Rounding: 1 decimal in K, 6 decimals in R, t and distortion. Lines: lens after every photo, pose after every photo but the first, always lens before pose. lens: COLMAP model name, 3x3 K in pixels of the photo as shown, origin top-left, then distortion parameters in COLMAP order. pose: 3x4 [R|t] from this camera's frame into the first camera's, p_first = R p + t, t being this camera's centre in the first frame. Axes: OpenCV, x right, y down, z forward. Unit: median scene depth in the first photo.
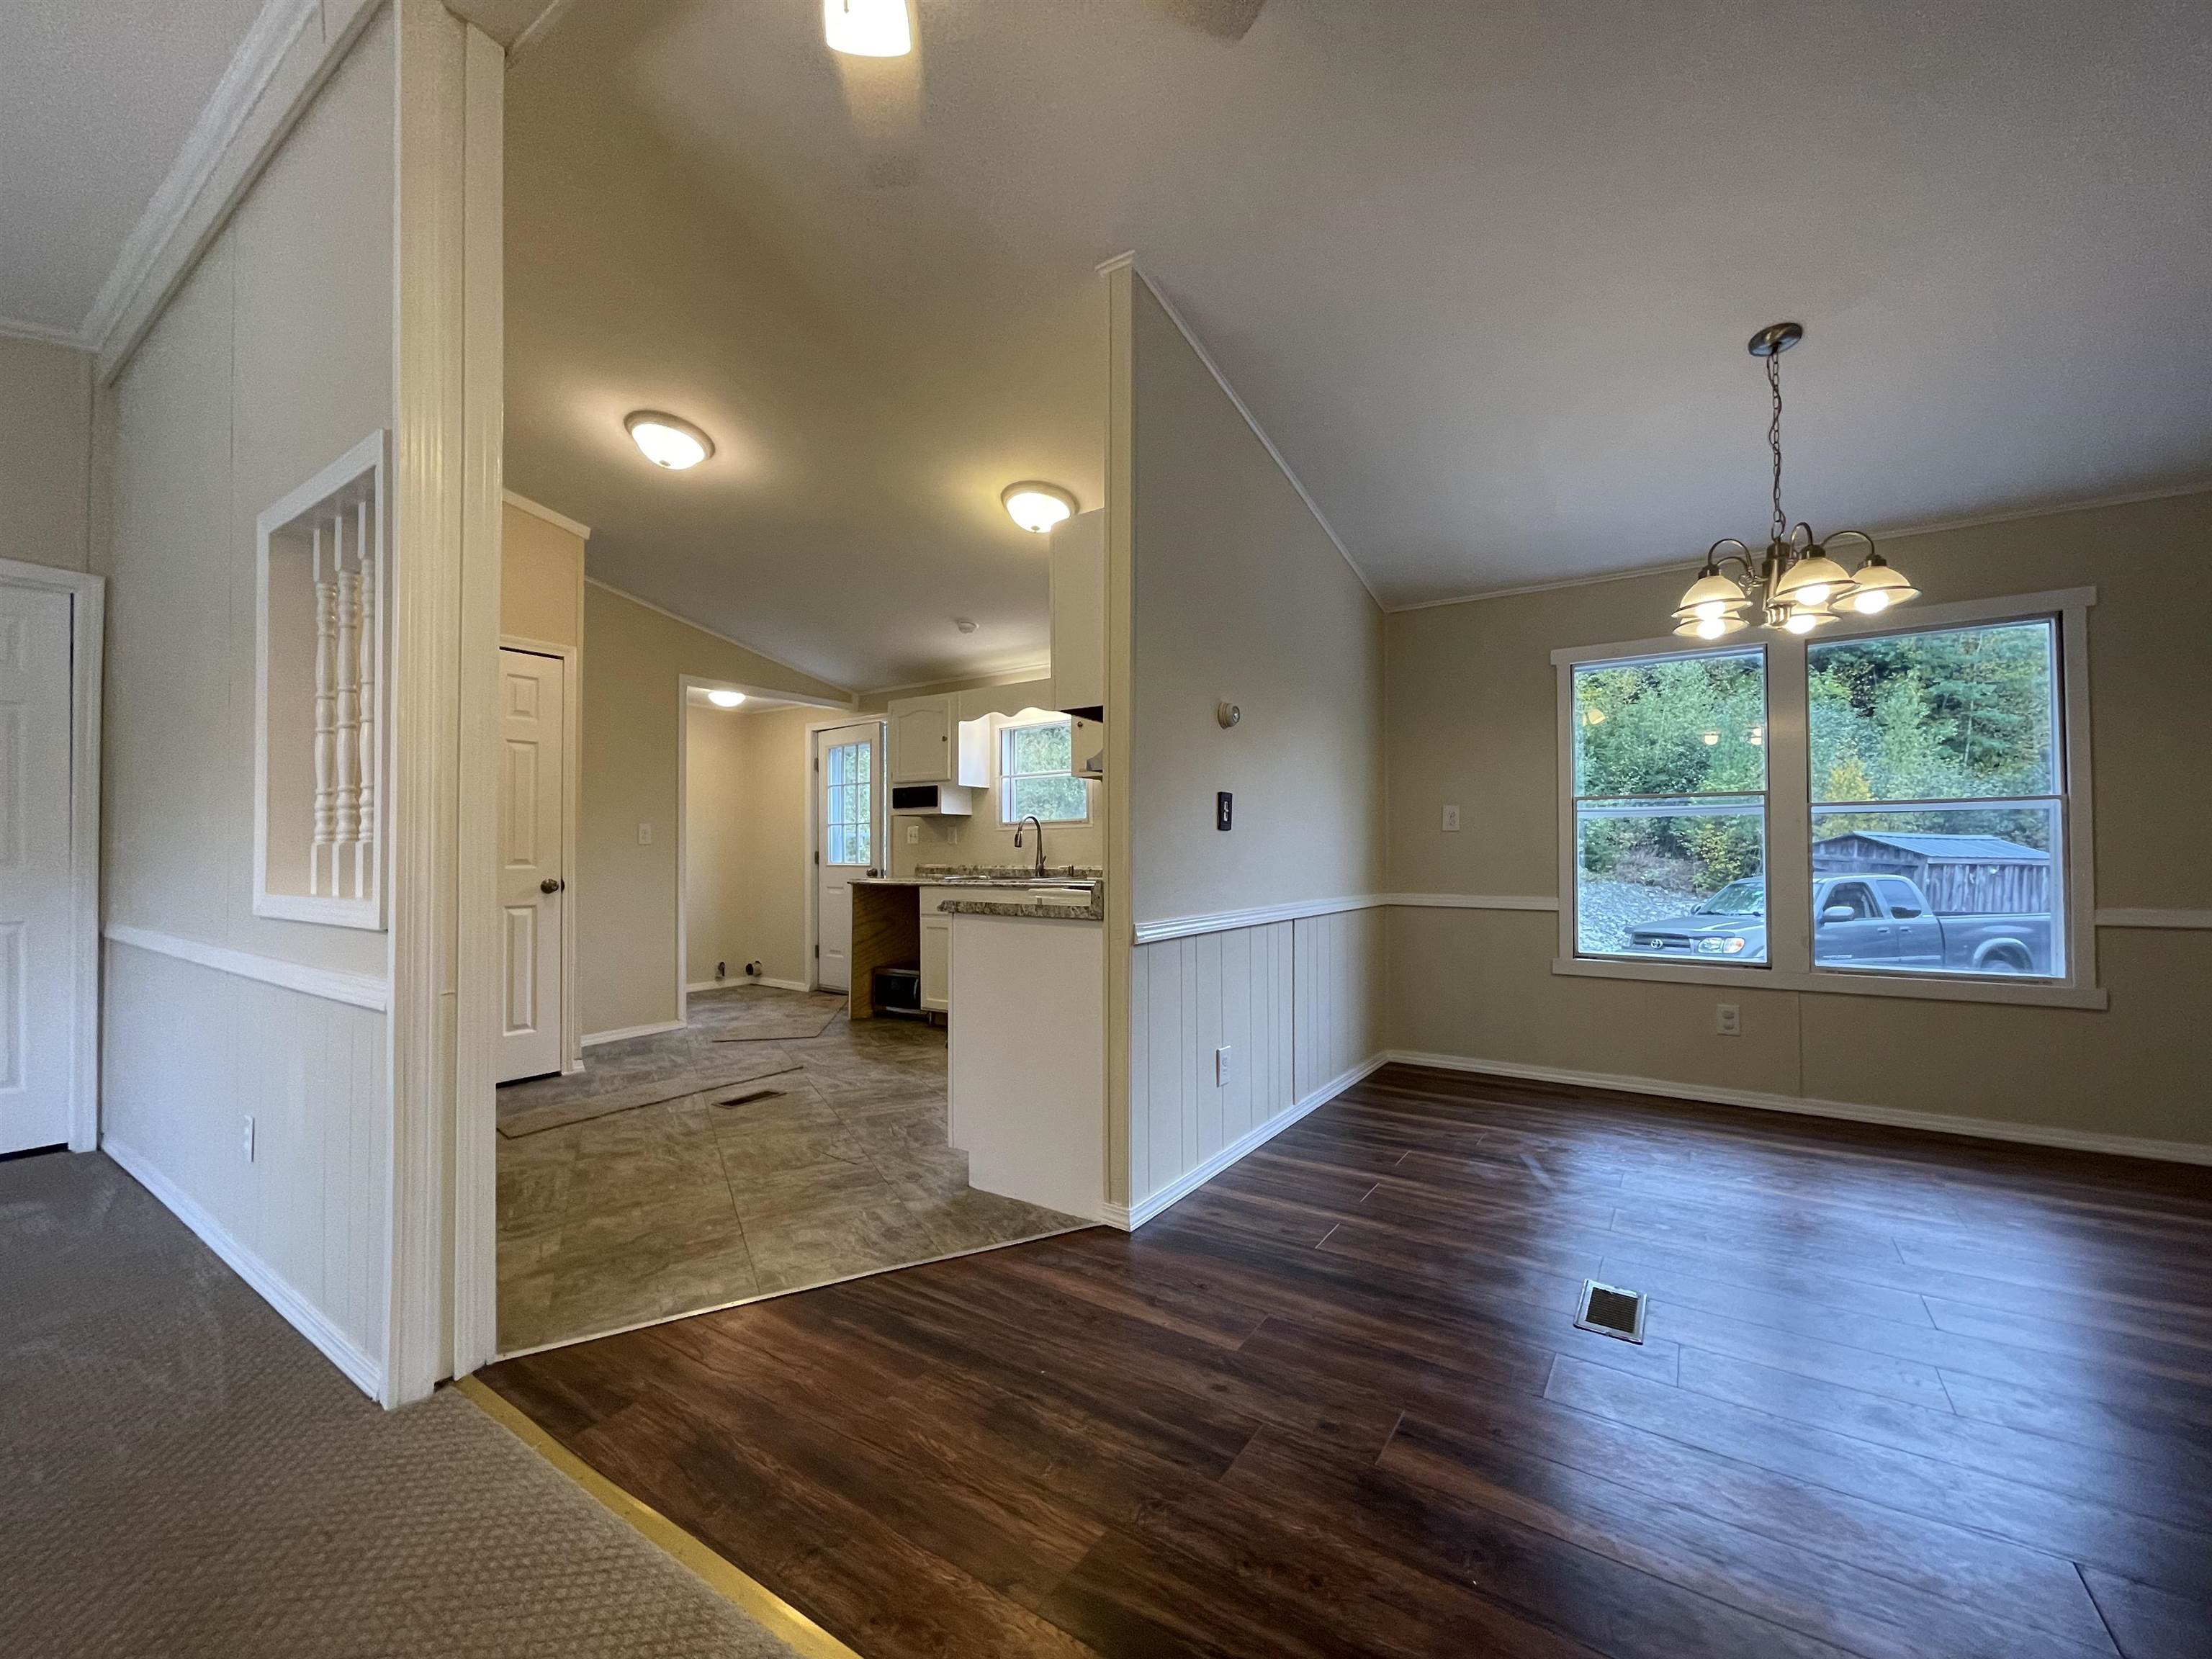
lens RADIAL K [[889.3, 0, 1106.4], [0, 889.3, 837.9], [0, 0, 1]] dist [0.001088, -0.000303]
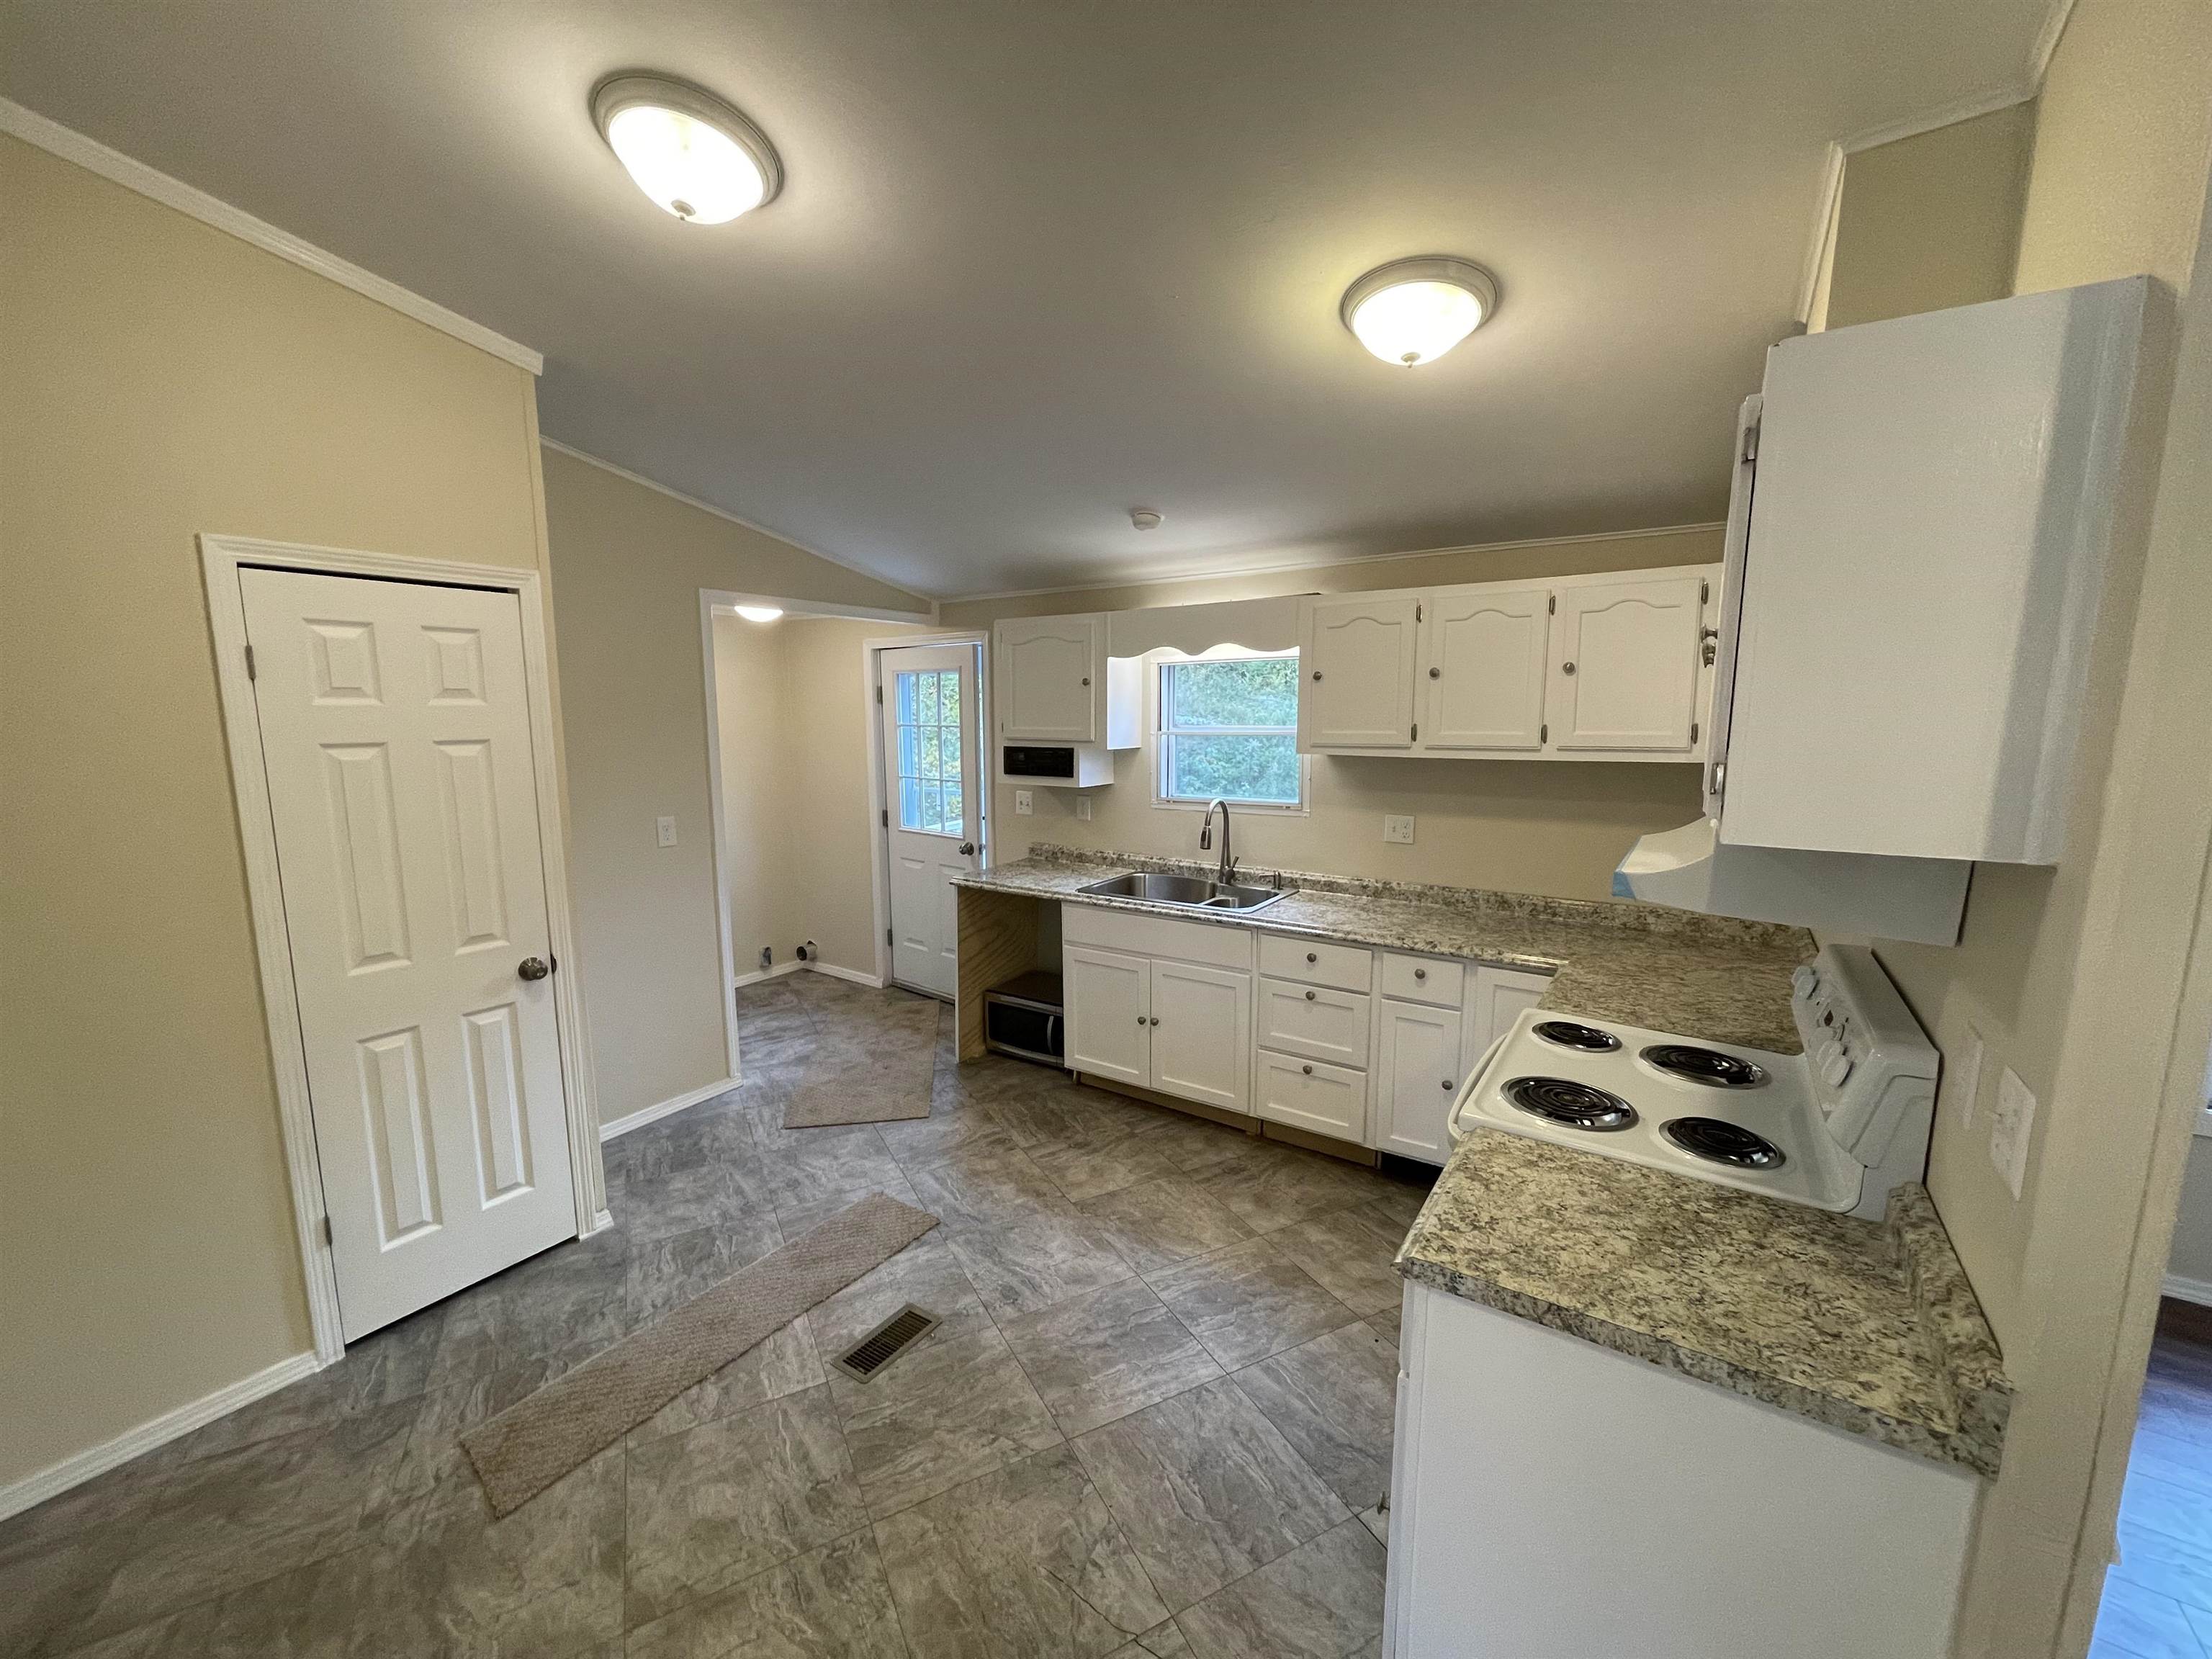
lens RADIAL K [[889.3, 0, 1107.2], [0, 889.3, 836.1], [0, 0, 1]] dist [0.001088, -0.000303]
pose [[0.999990, 0.000946, 0.004386, -0.168325], [-0.001629, 0.987382, 0.158346, -0.102872], [-0.004181, -0.158351, 0.987374, 0.296069]]
